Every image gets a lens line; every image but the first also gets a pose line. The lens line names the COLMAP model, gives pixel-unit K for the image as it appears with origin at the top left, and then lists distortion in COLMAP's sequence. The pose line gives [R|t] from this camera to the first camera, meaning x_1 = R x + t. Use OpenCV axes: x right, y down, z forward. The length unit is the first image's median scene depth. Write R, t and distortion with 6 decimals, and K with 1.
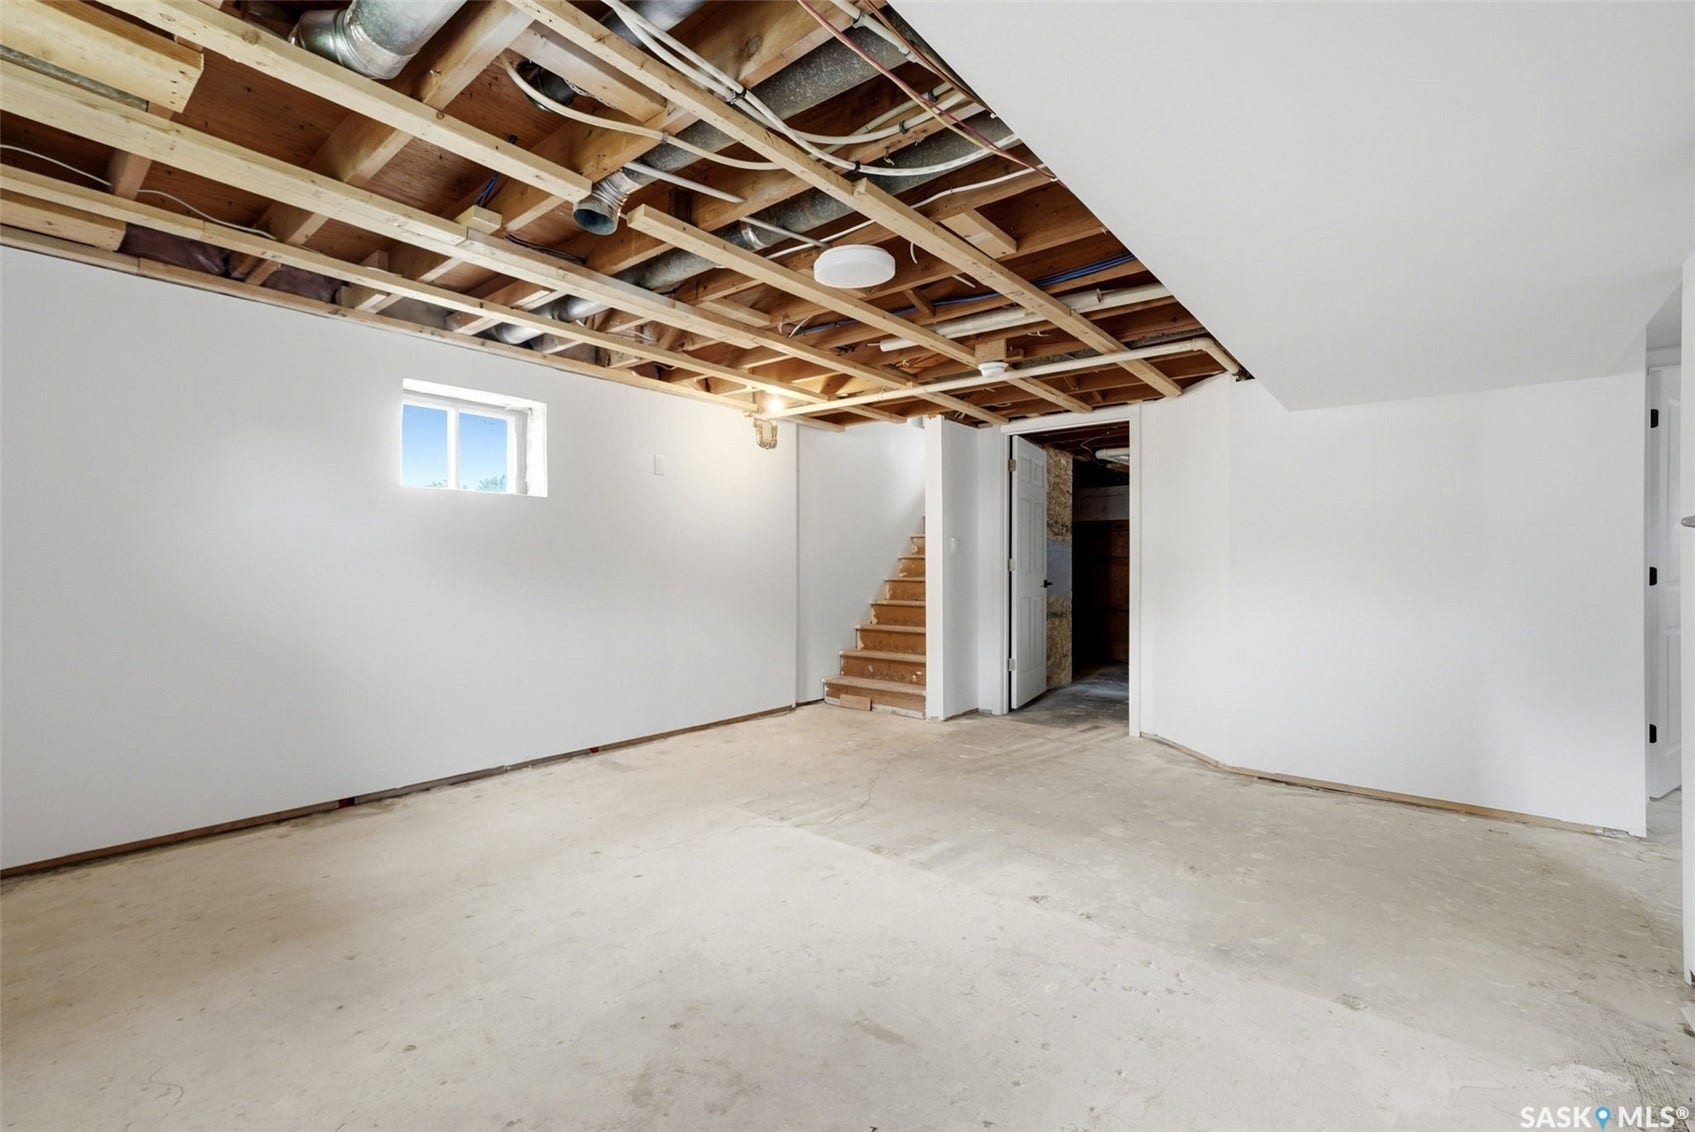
lens RADIAL K [[720.1, 0, 836.7], [0, 720.1, 568.3], [0, 0, 1]] dist [0.001421, 0.000436]
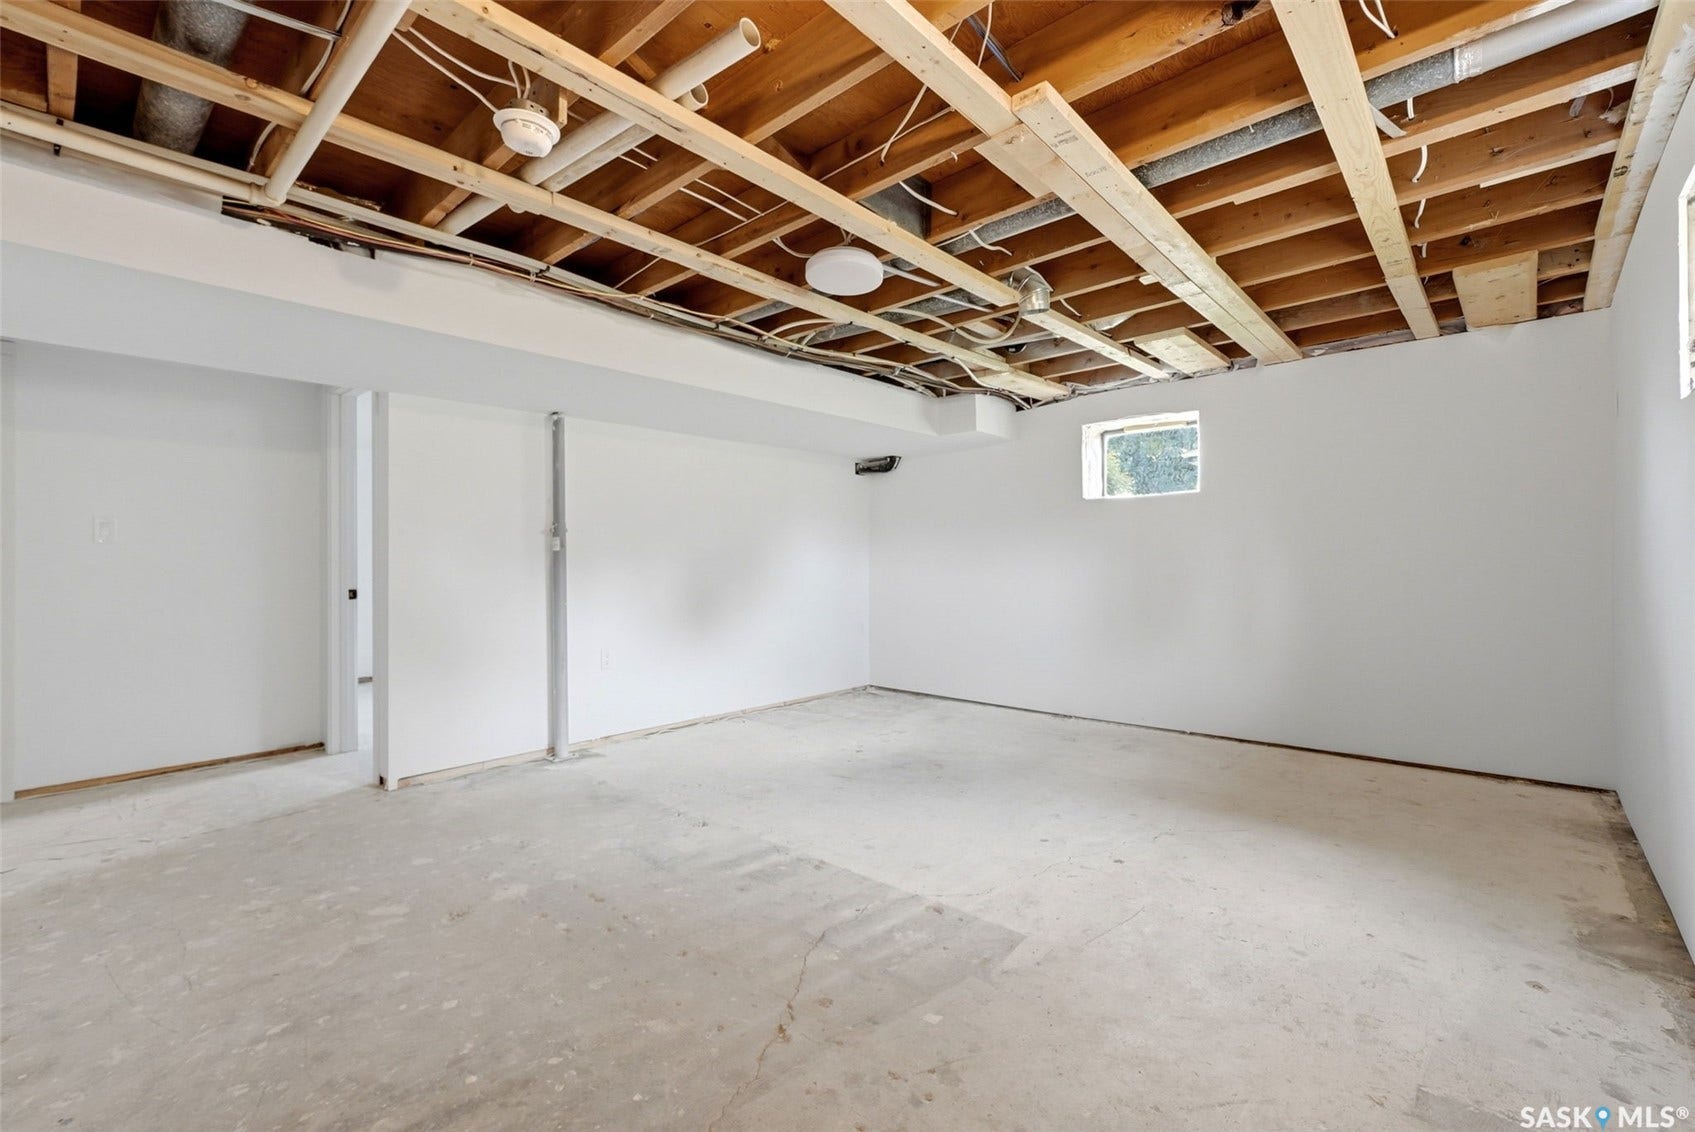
lens RADIAL K [[720.1, 0, 836.7], [0, 720.1, 568.3], [0, 0, 1]] dist [0.001421, 0.000436]
pose [[-0.999329, 0.002647, 0.036543, -0.001421], [0.002994, 0.999951, 0.009448, 0.002511], [-0.036516, 0.009551, -0.999287, 1.766959]]
